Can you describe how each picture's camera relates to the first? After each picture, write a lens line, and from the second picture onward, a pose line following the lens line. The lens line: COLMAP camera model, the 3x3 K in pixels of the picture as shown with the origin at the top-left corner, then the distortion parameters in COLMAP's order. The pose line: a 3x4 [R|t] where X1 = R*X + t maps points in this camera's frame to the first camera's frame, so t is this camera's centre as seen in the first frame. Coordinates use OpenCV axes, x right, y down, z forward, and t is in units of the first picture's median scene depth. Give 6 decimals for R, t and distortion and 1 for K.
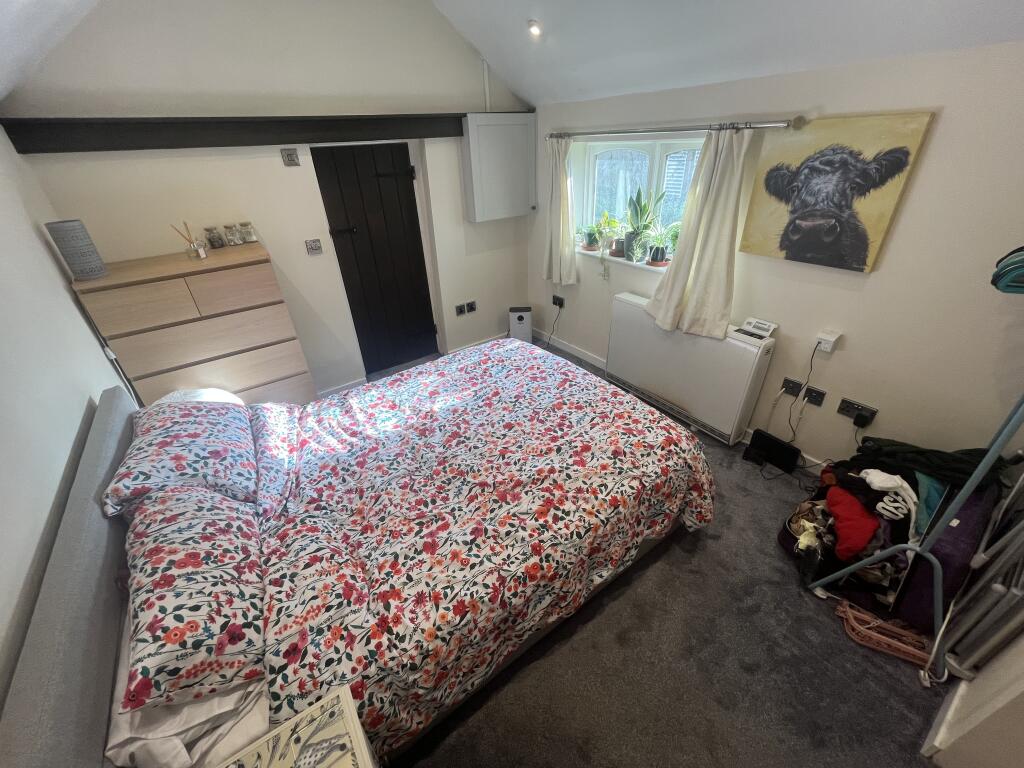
lens RADIAL K [[412.2, 0, 512.8], [0, 412.2, 383.2], [0, 0, 1]] dist [-0.002267, -0.000875]
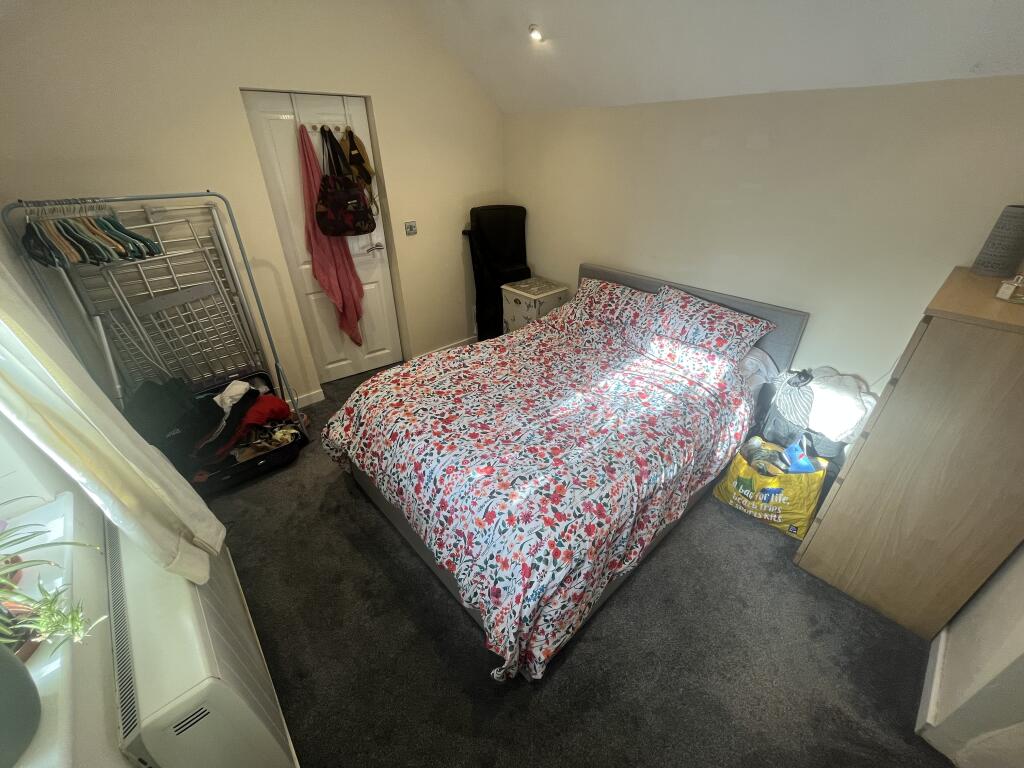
lens RADIAL K [[412.2, 0, 512.8], [0, 412.2, 383.2], [0, 0, 1]] dist [-0.002267, -0.000875]
pose [[-0.990939, 0.097325, -0.092561, 0.067964], [-0.033926, 0.485425, 0.873620, -0.838410], [0.129956, 0.868844, -0.477725, 1.434577]]
